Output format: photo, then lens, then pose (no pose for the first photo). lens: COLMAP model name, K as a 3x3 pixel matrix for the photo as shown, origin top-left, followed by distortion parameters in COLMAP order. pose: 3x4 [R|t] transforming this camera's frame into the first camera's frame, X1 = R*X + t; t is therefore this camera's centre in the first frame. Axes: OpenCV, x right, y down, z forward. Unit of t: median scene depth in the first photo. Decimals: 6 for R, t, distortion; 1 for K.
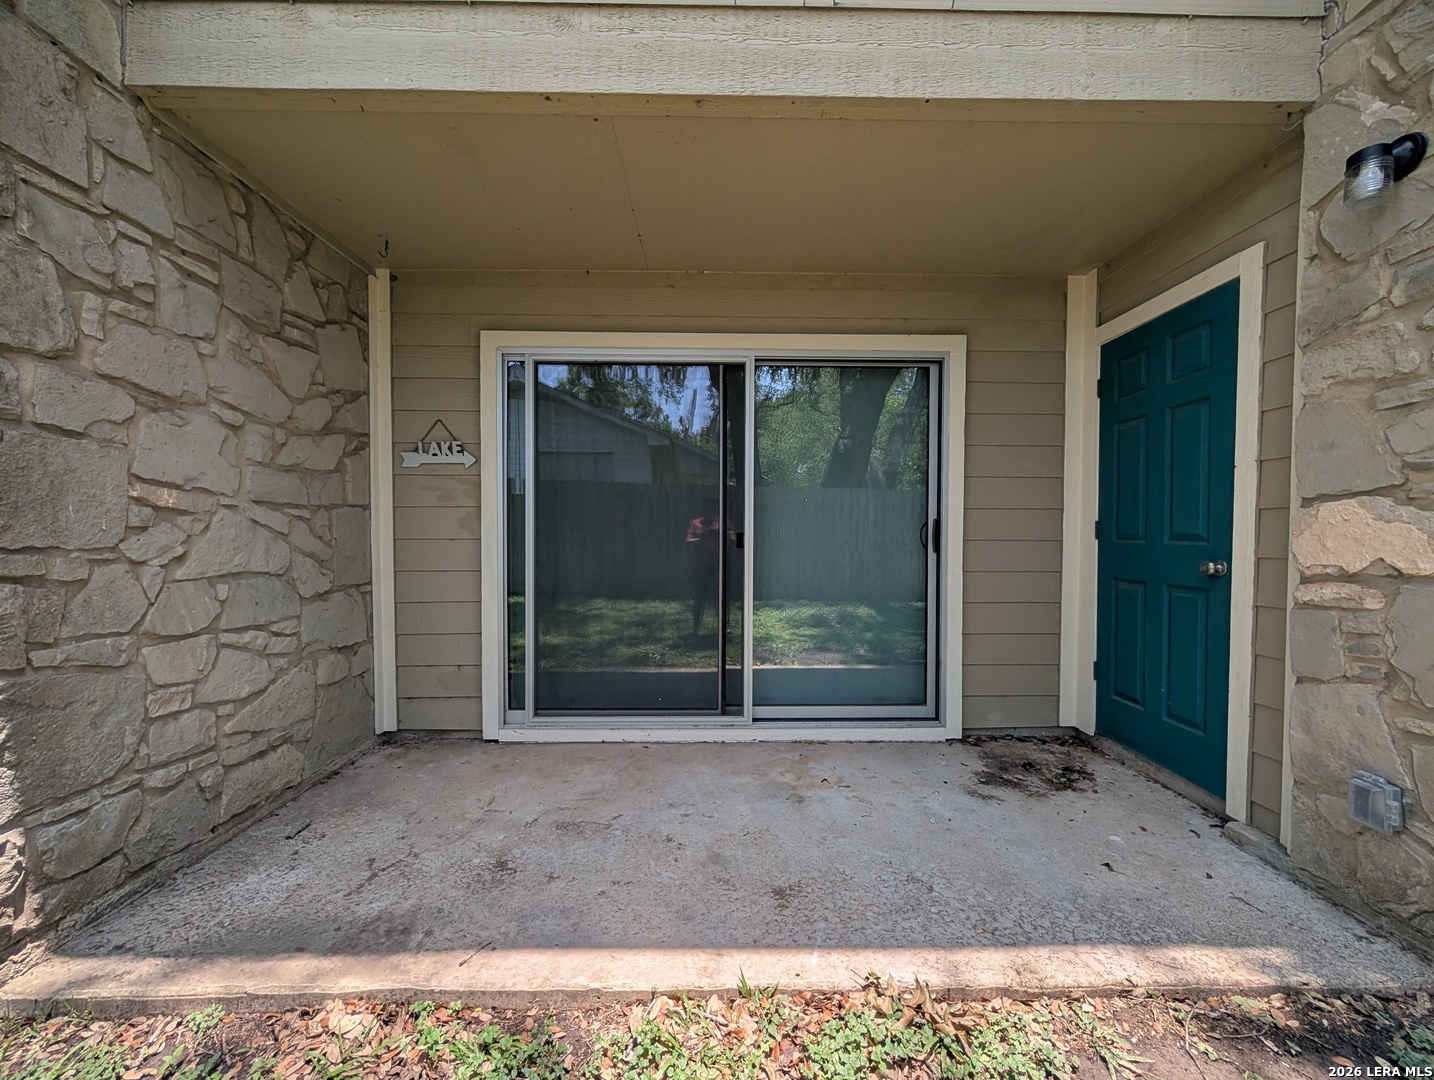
lens RADIAL K [[541.6, 0, 717.5], [0, 541.6, 544.3], [0, 0, 1]] dist [-0.000588, 0.000221]
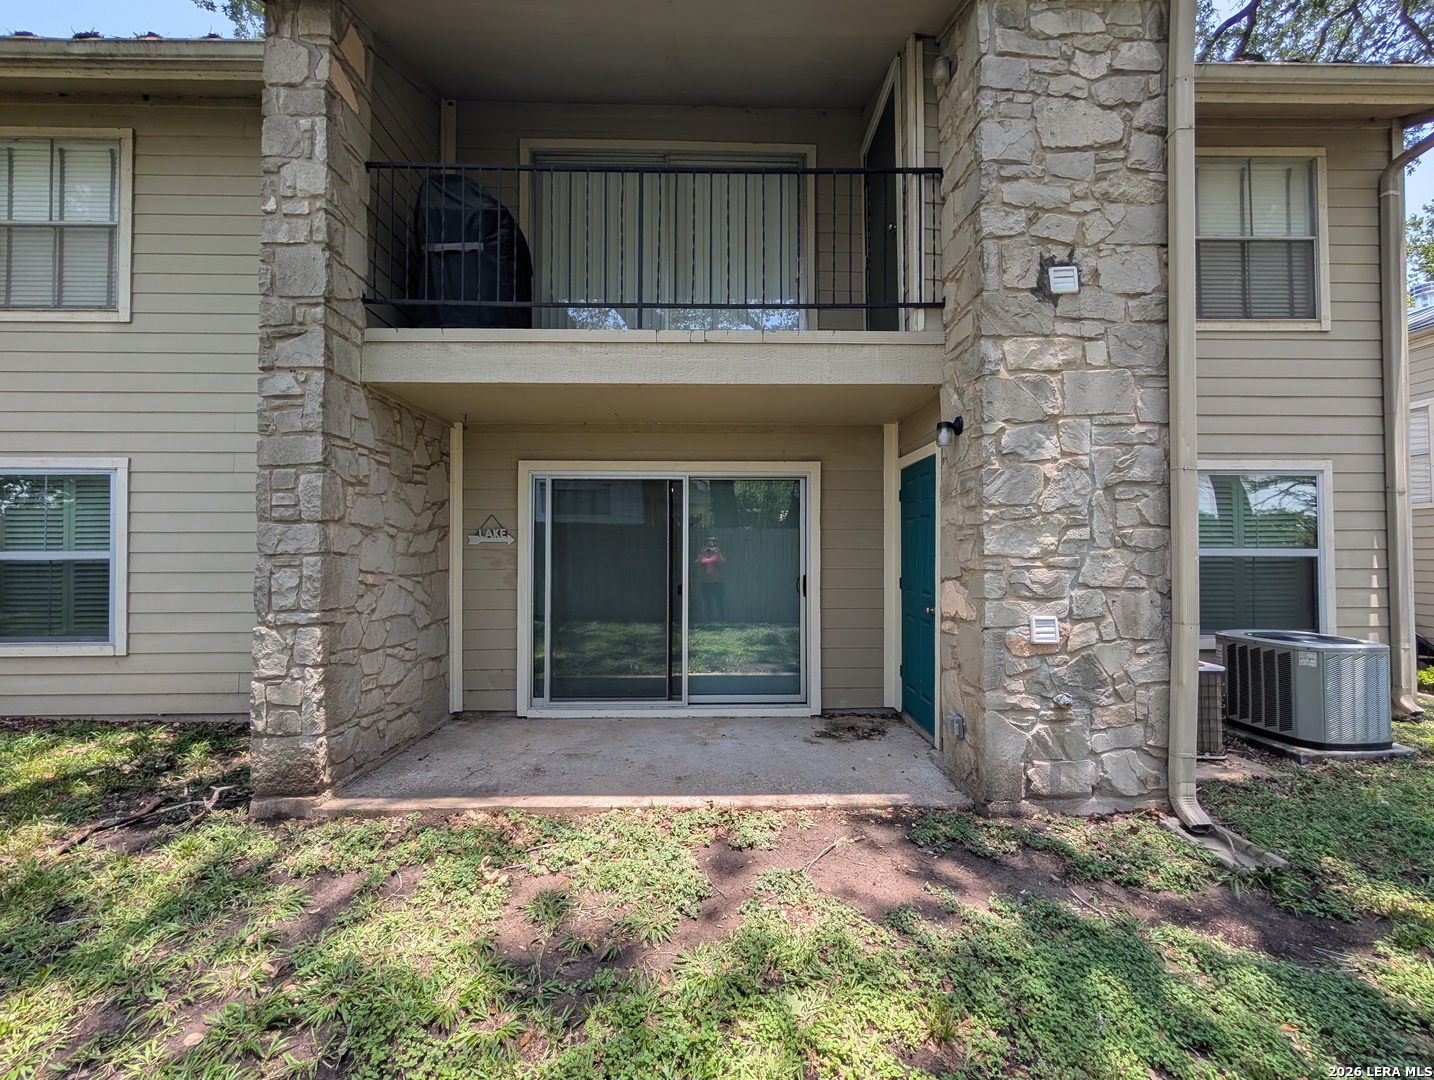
lens RADIAL K [[541.6, 0, 720.5], [0, 541.6, 542.9], [0, 0, 1]] dist [-0.000588, 0.000221]
pose [[0.999973, -0.002355, 0.006994, 0.187492], [0.002607, 0.999343, -0.036152, -0.108474], [-0.006904, 0.036170, 0.999322, -0.747668]]
